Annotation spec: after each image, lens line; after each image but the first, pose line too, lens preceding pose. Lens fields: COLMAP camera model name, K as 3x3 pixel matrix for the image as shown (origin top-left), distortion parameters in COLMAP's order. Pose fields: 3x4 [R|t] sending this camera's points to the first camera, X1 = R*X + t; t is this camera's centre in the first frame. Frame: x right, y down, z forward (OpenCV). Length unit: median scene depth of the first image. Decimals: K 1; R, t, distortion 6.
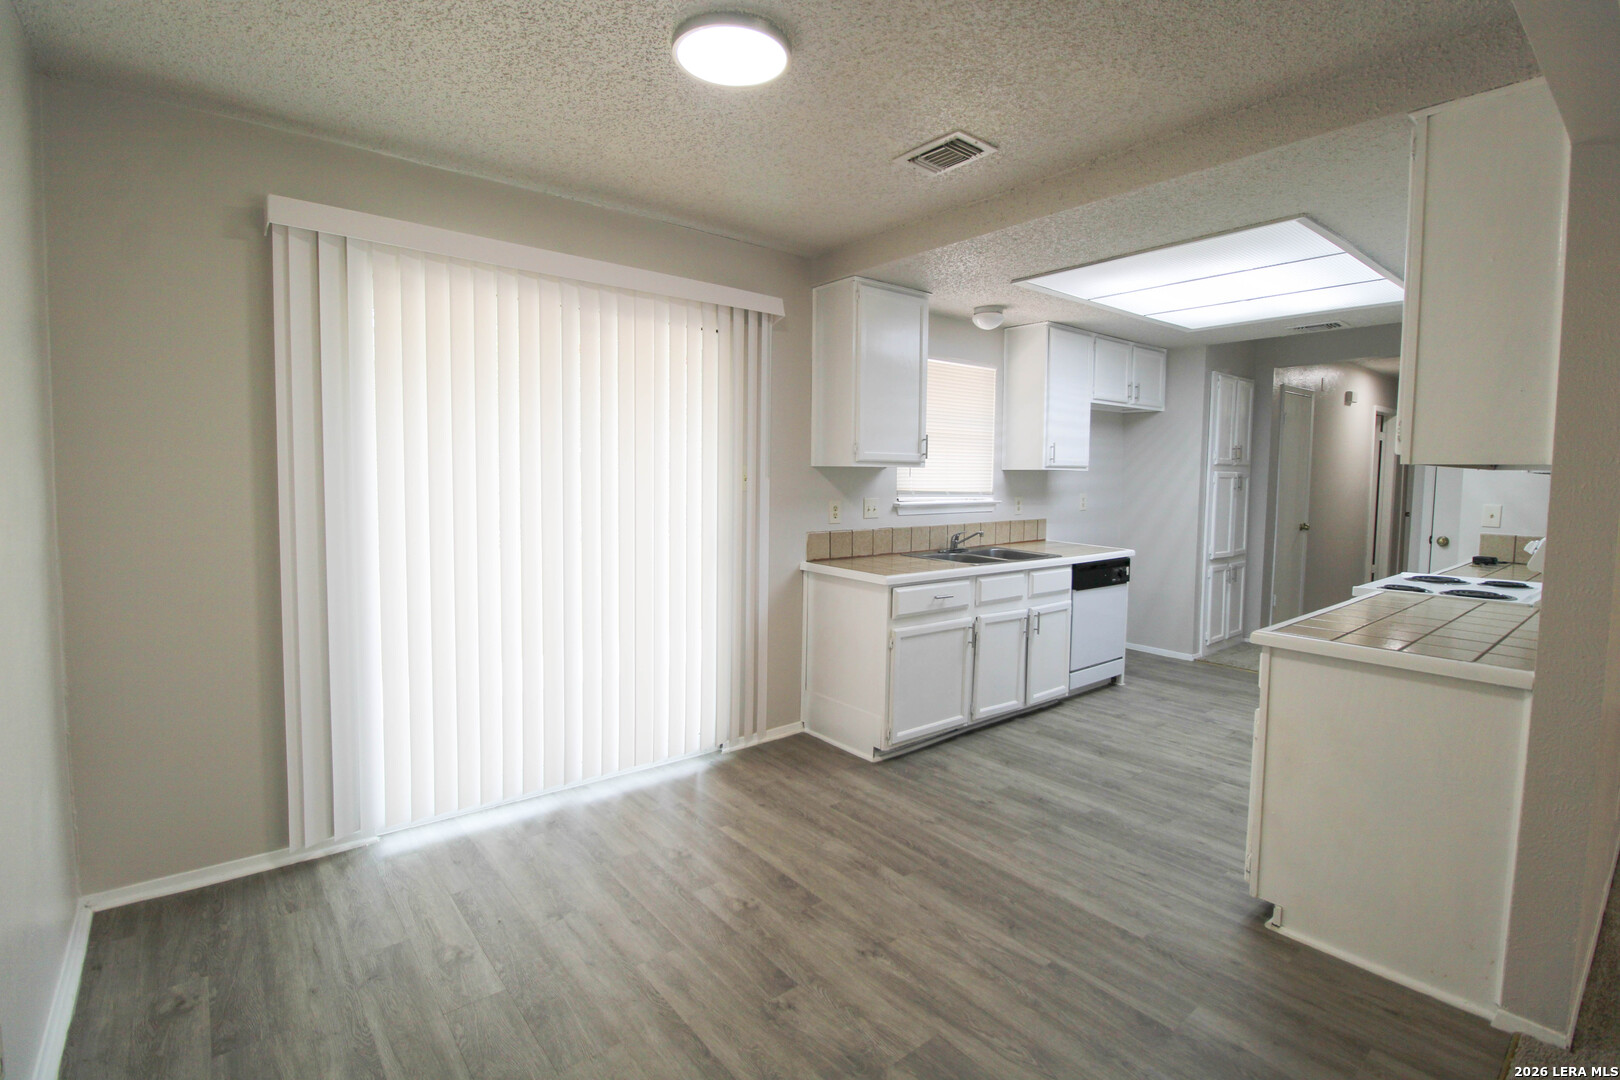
lens RADIAL K [[746.6, 0, 820.9], [0, 746.6, 520.3], [0, 0, 1]] dist [0.000092, -0.012263]
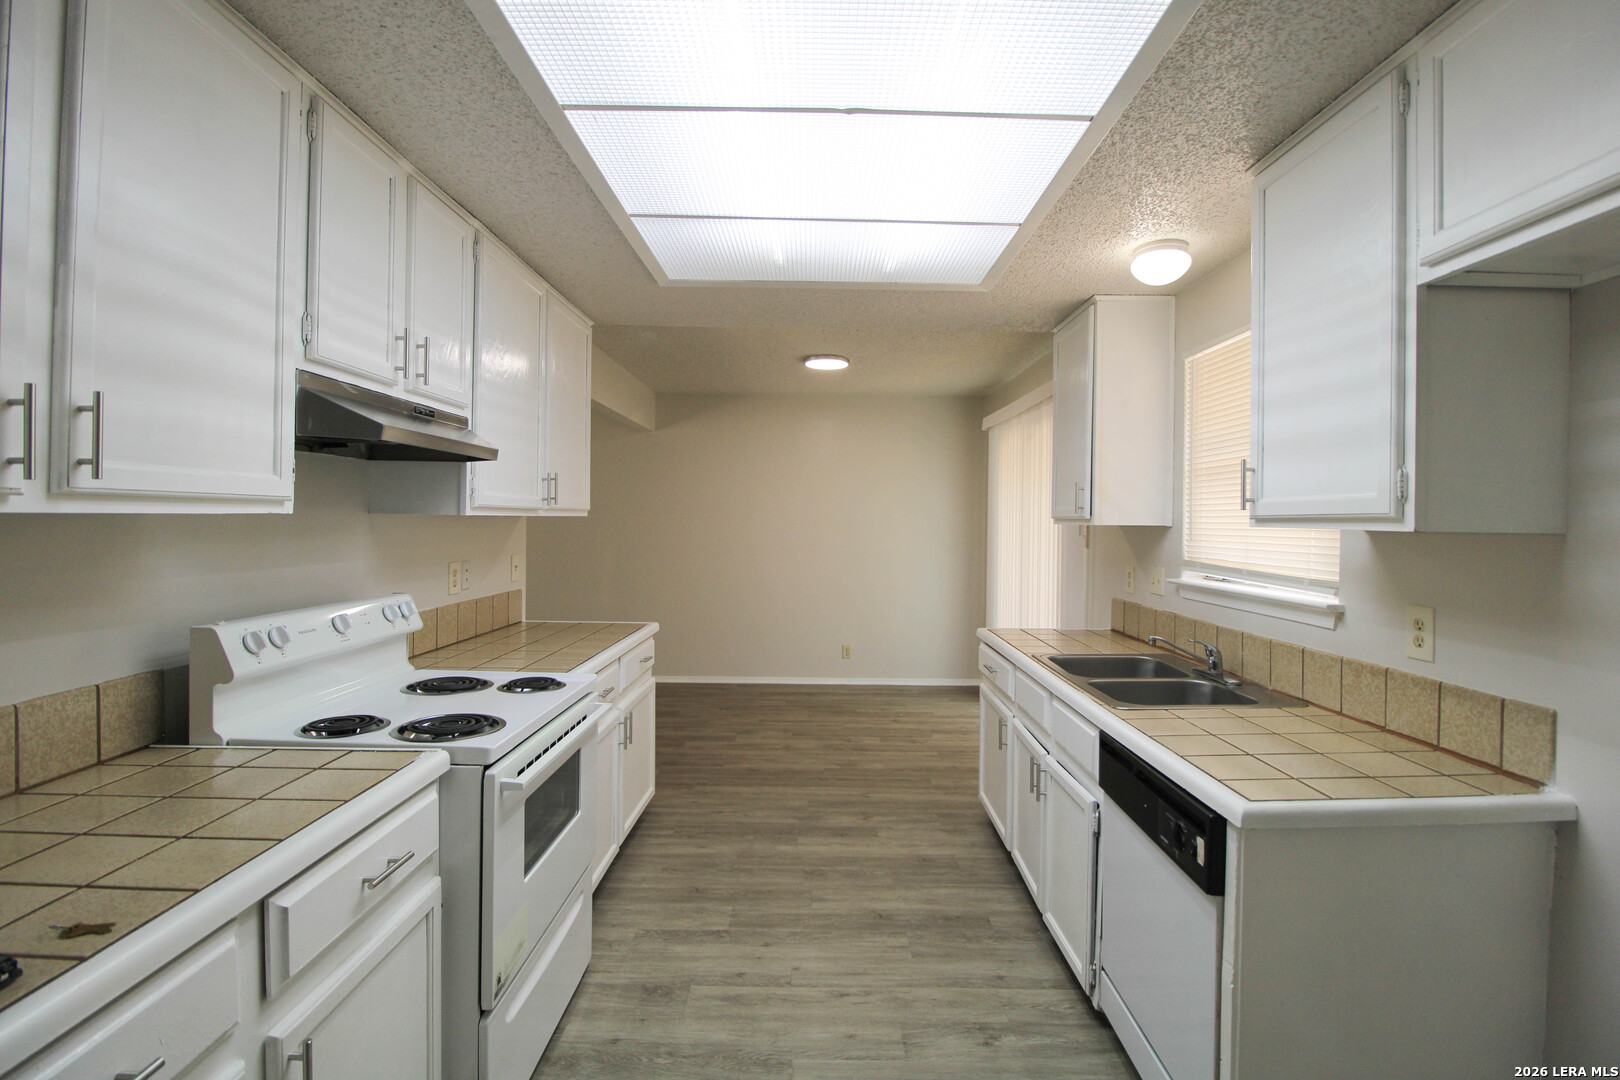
lens RADIAL K [[747.6, 0, 818.5], [0, 747.6, 524.4], [0, 0, 1]] dist [0.003327, -0.014487]
pose [[-0.634784, -0.014126, -0.772561, 1.059445], [-0.068646, 0.996910, 0.038176, -0.095861], [0.769635, 0.077267, -0.633792, 1.499336]]
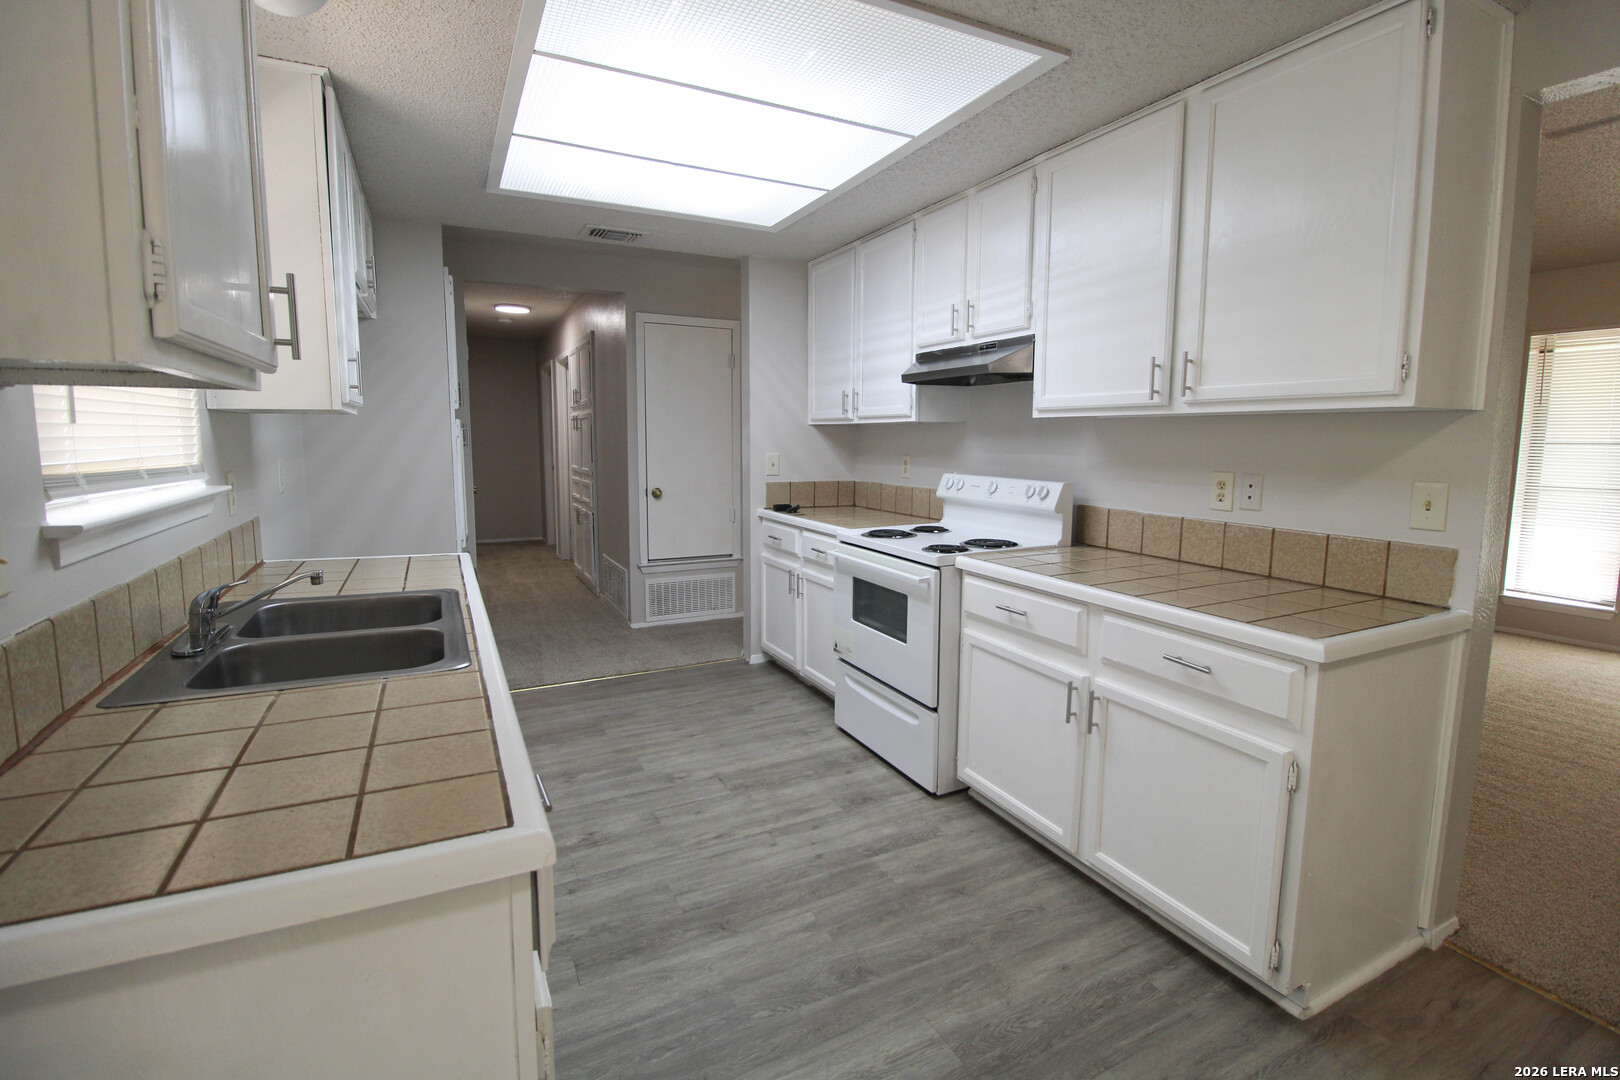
lens RADIAL K [[746.6, 0, 820.9], [0, 746.6, 520.3], [0, 0, 1]] dist [0.000092, -0.012263]
pose [[0.213623, -0.119044, 0.969636, -0.118980], [0.058180, 0.992336, 0.109013, -0.047103], [-0.975182, 0.033125, 0.218911, 0.865111]]
